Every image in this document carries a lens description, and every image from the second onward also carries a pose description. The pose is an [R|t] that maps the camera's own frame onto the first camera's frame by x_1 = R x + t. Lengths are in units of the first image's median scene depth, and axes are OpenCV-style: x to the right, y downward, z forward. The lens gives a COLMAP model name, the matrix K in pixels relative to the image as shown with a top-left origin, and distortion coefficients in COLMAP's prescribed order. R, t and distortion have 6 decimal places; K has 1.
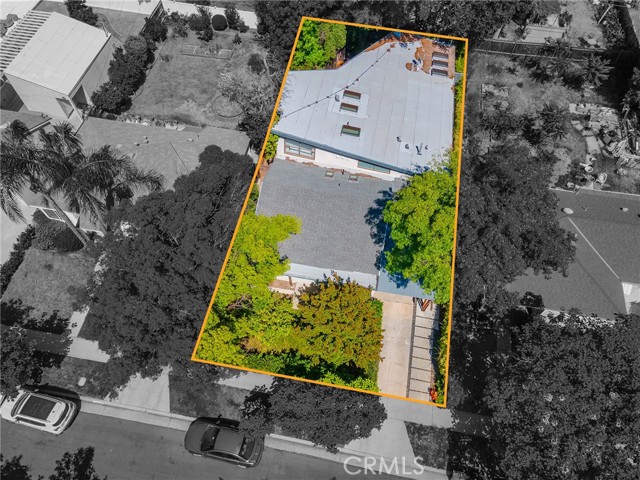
lens RADIAL K [[461.6, 0, 320.0], [0, 461.6, 240.0], [0, 0, 1]] dist [0.058891, 0.001747]
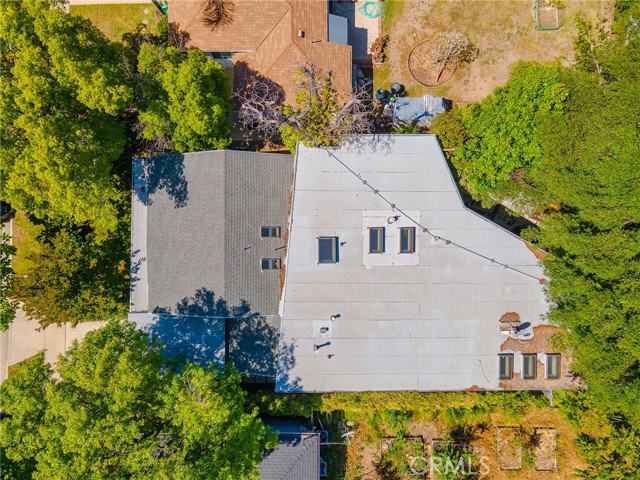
lens RADIAL K [[461.6, 0, 320.0], [0, 461.6, 240.0], [0, 0, 1]] dist [0.058891, 0.001747]
pose [[0.184953, 0.982092, -0.035882, 0.062792], [-0.823994, 0.174870, 0.538938, -0.510009], [0.535561, -0.070111, 0.841581, 0.337599]]
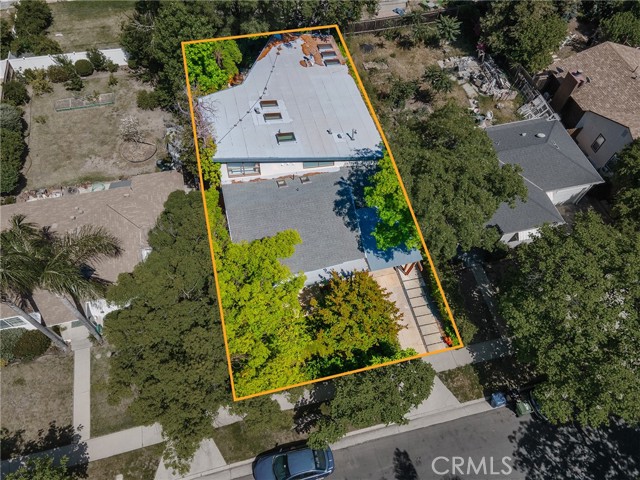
lens RADIAL K [[461.6, 0, 320.0], [0, 461.6, 240.0], [0, 0, 1]] dist [0.058891, 0.001747]
pose [[0.908692, -0.340118, 0.242070, -0.160147], [0.338938, 0.939591, 0.047845, -0.036749], [-0.243720, 0.038570, 0.969078, -0.006971]]
